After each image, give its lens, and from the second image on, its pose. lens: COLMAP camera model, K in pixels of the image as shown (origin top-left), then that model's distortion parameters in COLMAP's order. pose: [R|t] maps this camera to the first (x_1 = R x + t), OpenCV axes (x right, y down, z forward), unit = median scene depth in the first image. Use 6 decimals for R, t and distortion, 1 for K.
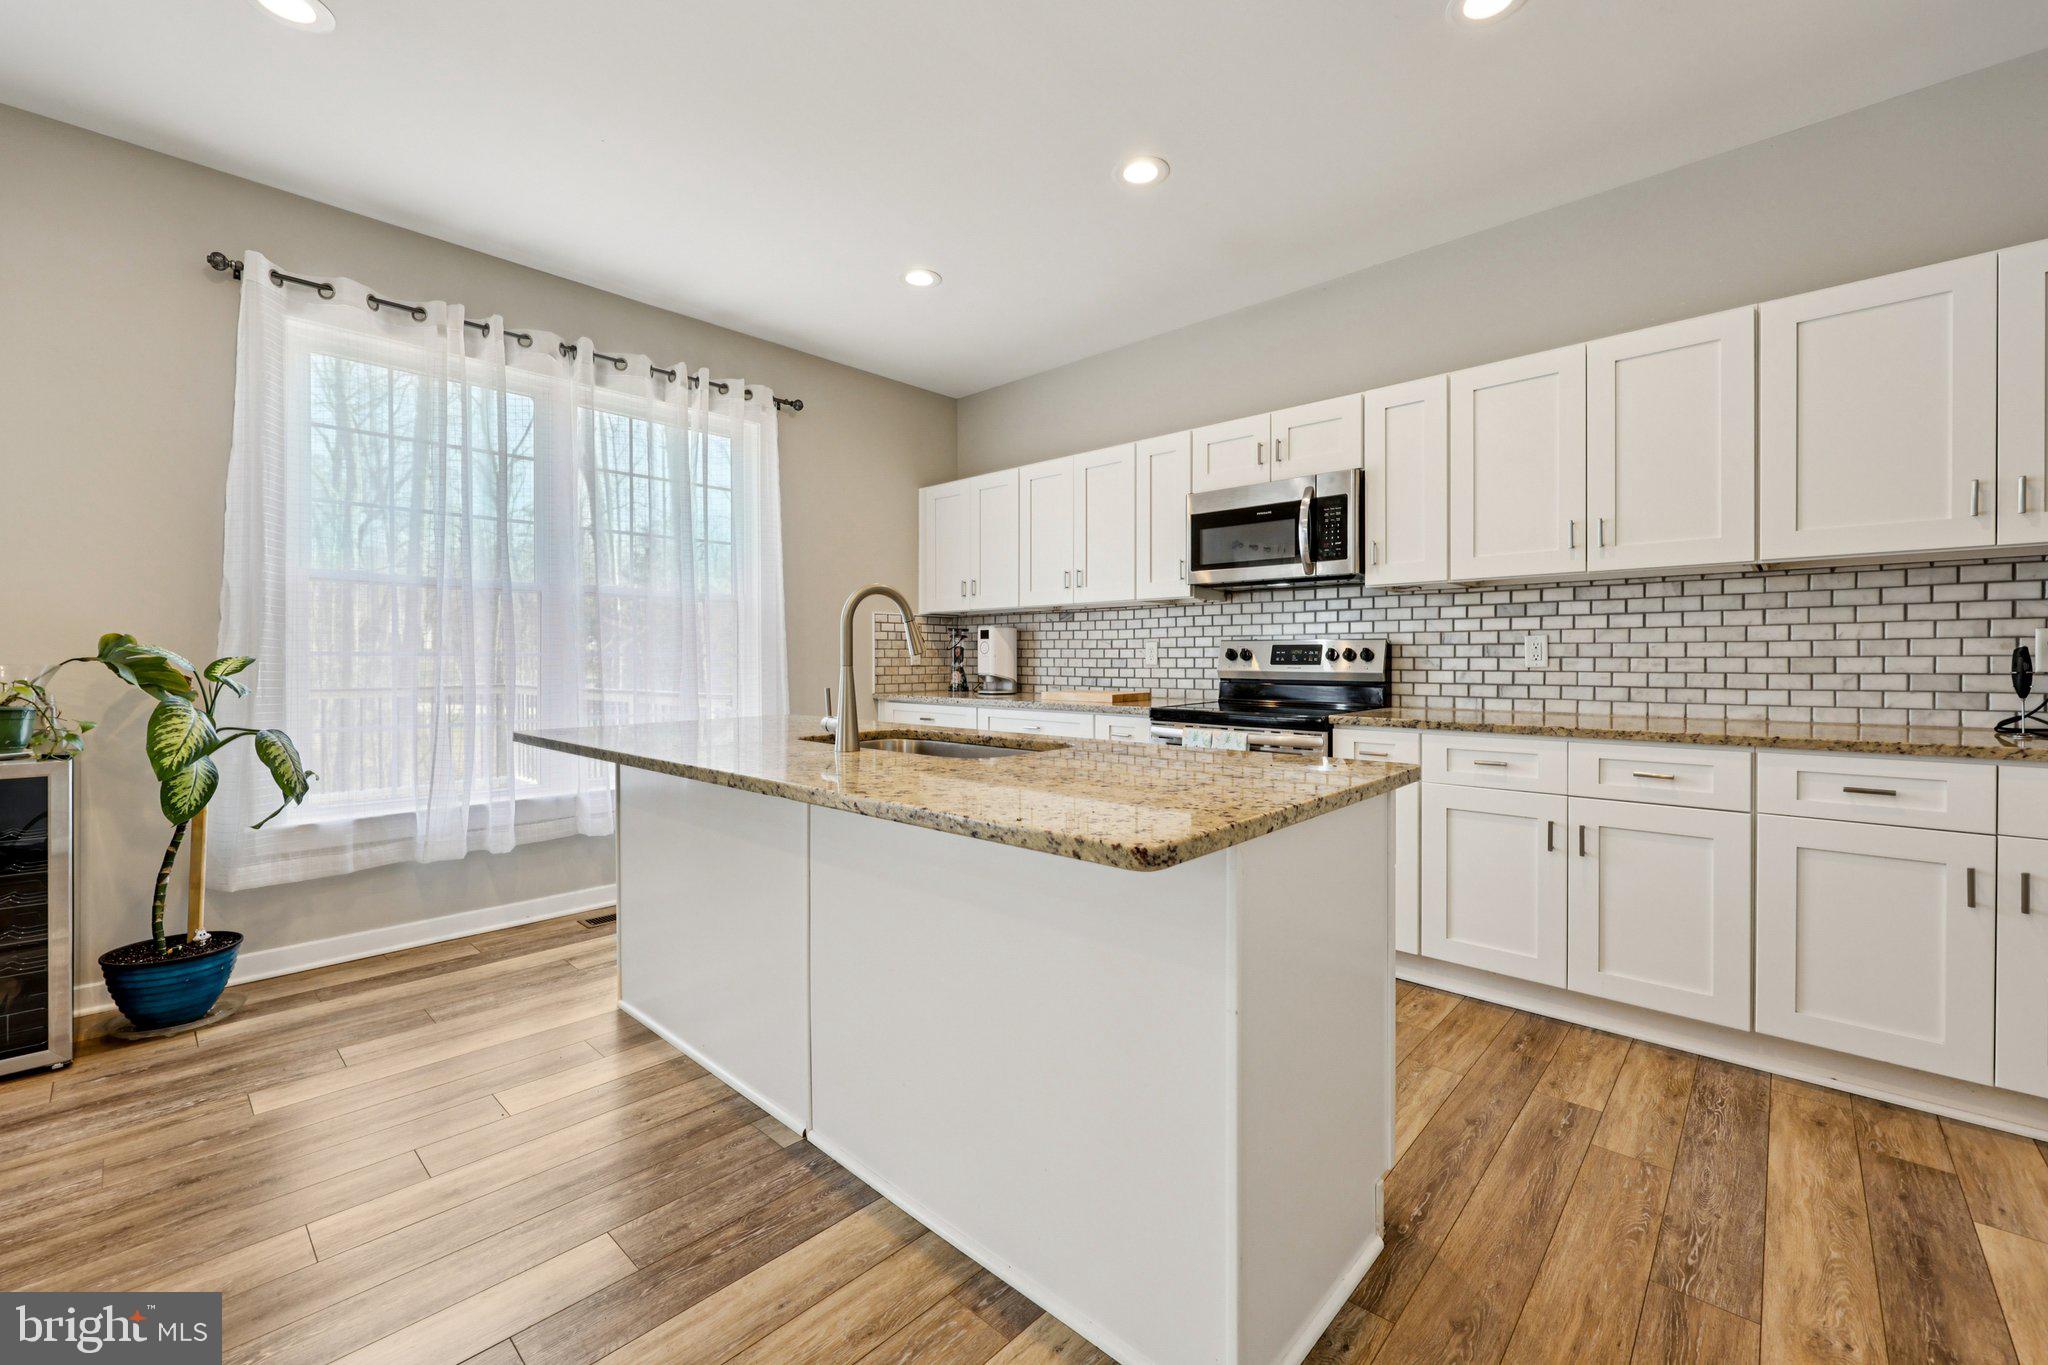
lens RADIAL K [[832.8, 0, 1025.3], [0, 832.8, 668.8], [0, 0, 1]] dist [0.001035, 0.000343]
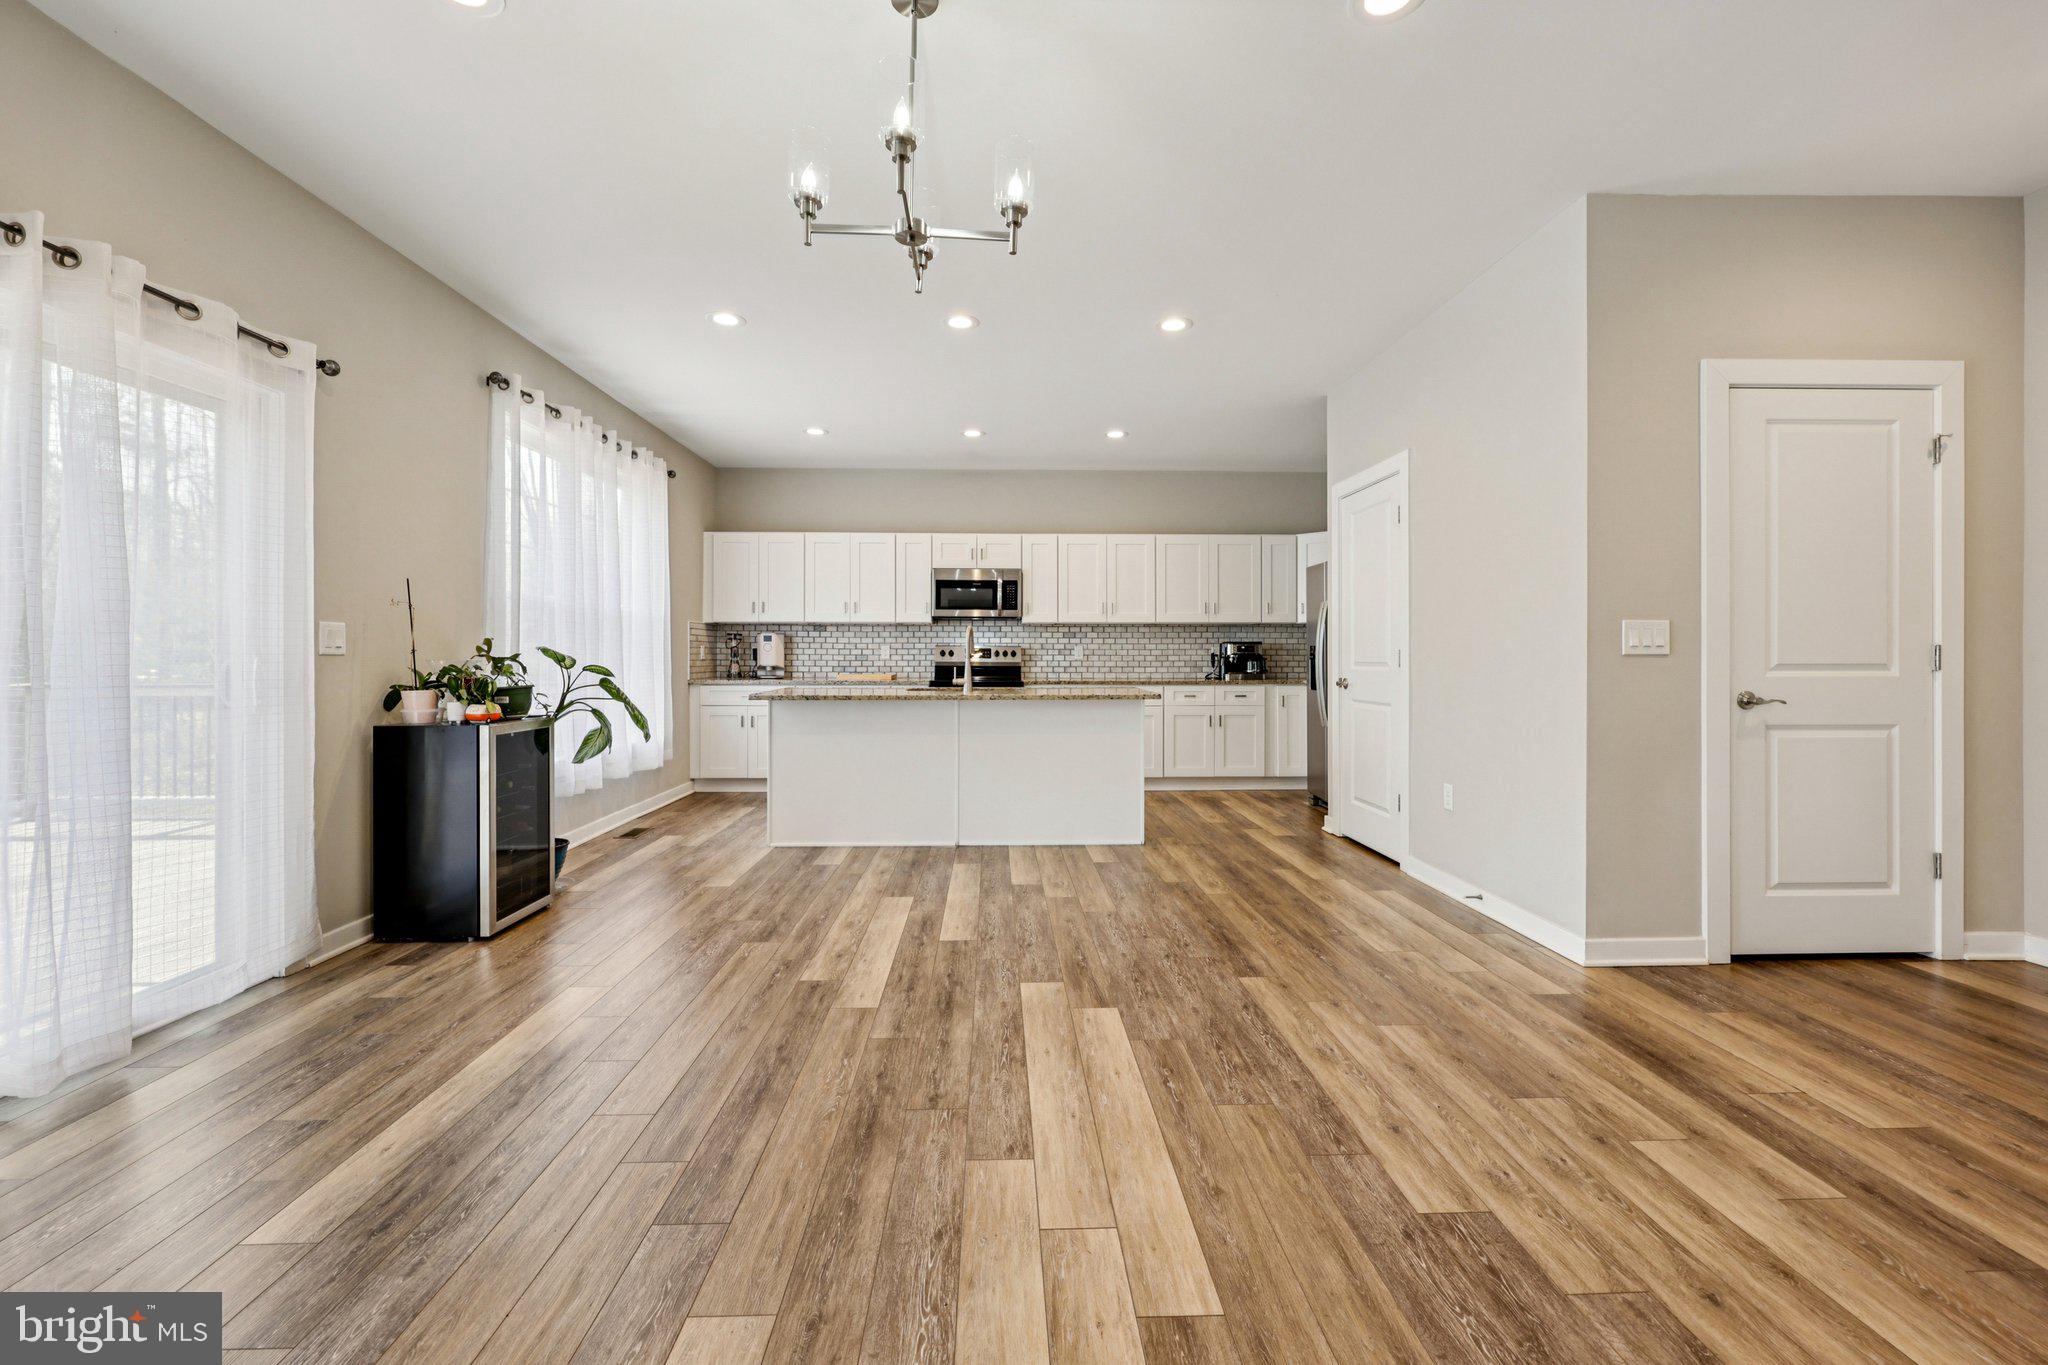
lens RADIAL K [[832.8, 0, 1025.3], [0, 832.8, 668.8], [0, 0, 1]] dist [0.001035, 0.000343]
pose [[0.707064, -0.009021, 0.707092, -1.057105], [0.004993, 0.999957, 0.007763, 0.005622], [-0.707132, -0.001958, 0.707079, -0.519964]]
